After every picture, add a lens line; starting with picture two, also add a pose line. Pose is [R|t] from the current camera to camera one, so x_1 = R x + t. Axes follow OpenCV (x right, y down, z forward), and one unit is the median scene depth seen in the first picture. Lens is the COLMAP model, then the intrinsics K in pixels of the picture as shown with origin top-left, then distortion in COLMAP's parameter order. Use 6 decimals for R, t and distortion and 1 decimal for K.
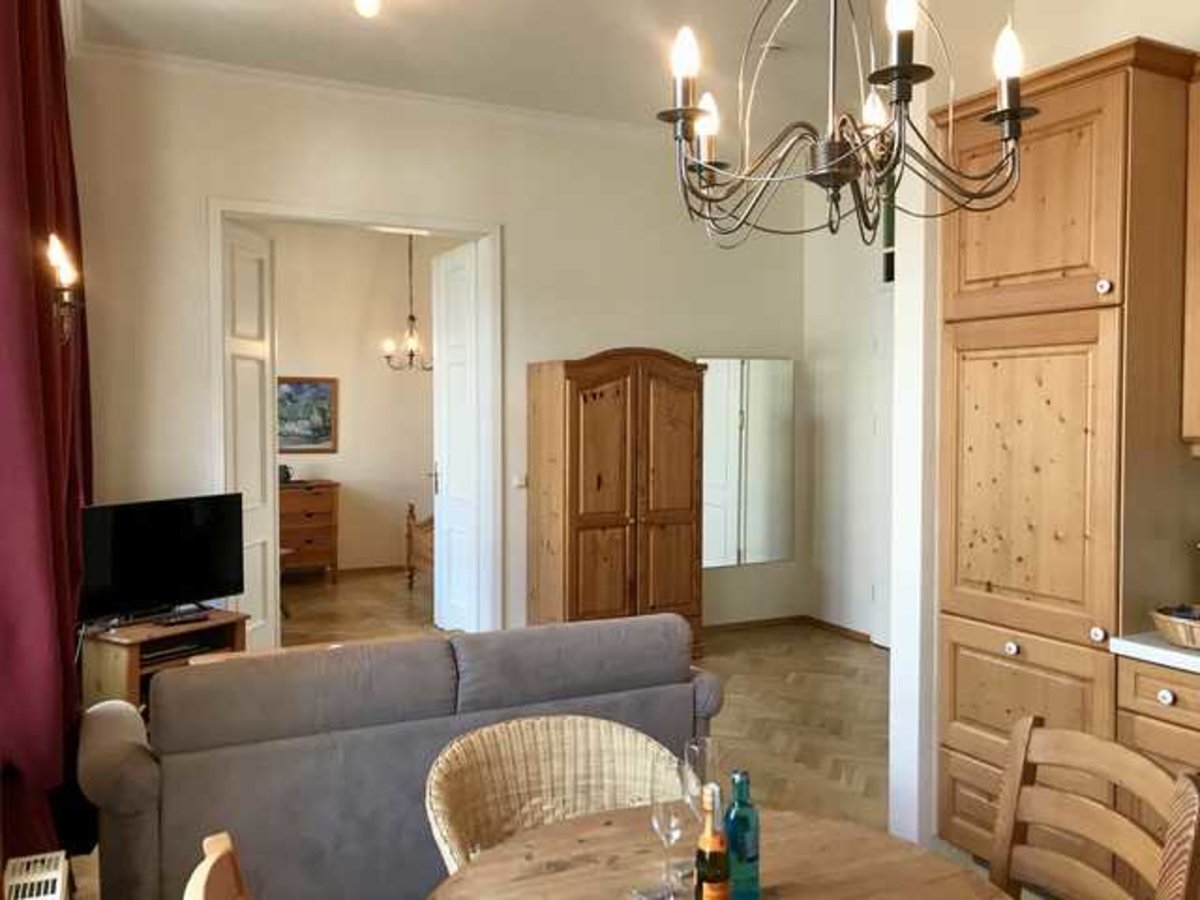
lens RADIAL K [[998.7, 0, 602.7], [0, 998.7, 450.8], [0, 0, 1]] dist [0.076851, 0.002442]
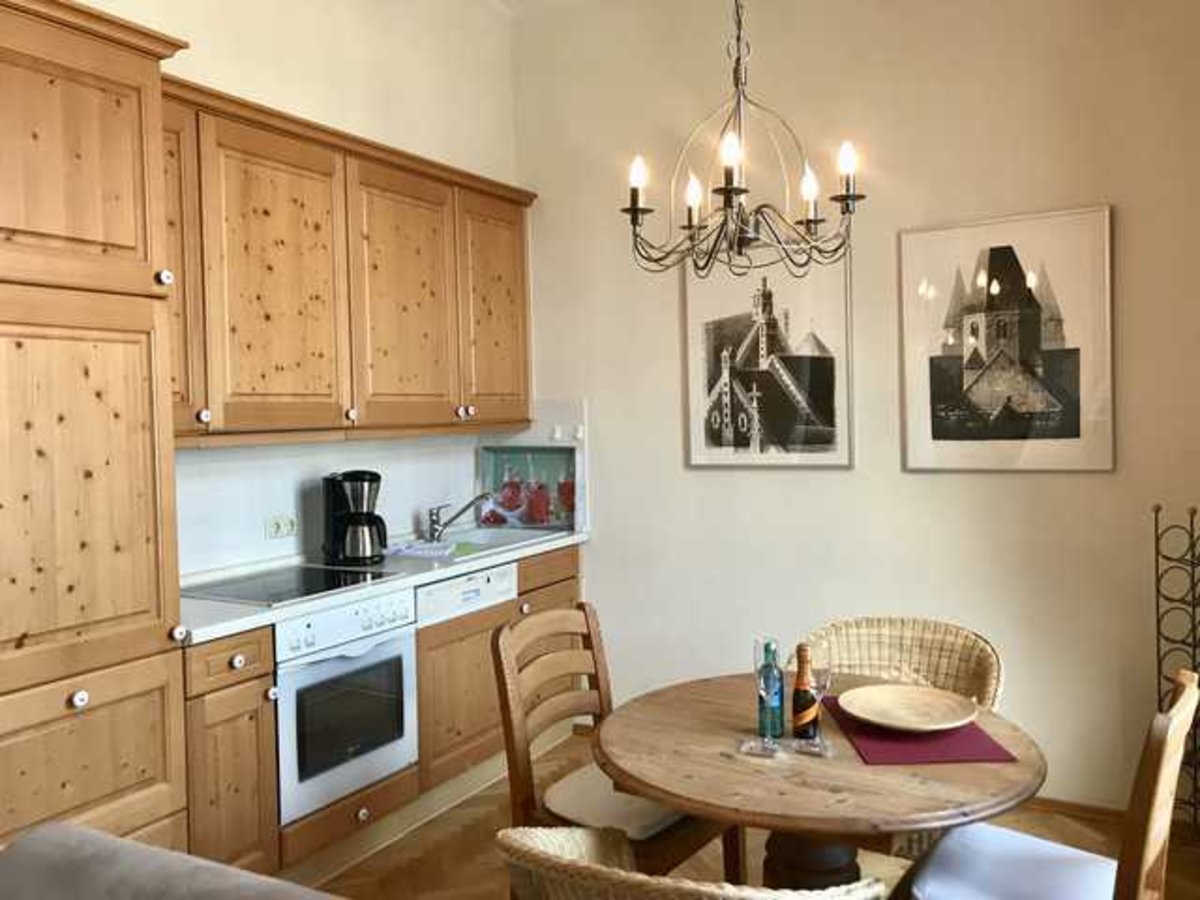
lens RADIAL K [[998.7, 0, 593.9], [0, 998.7, 447.8], [0, 0, 1]] dist [0.076851, 0.002442]
pose [[-0.535283, -0.014204, 0.844554, -1.394050], [0.067045, 0.995989, 0.059244, -0.070714], [-0.842008, 0.088336, -0.532183, 2.983417]]
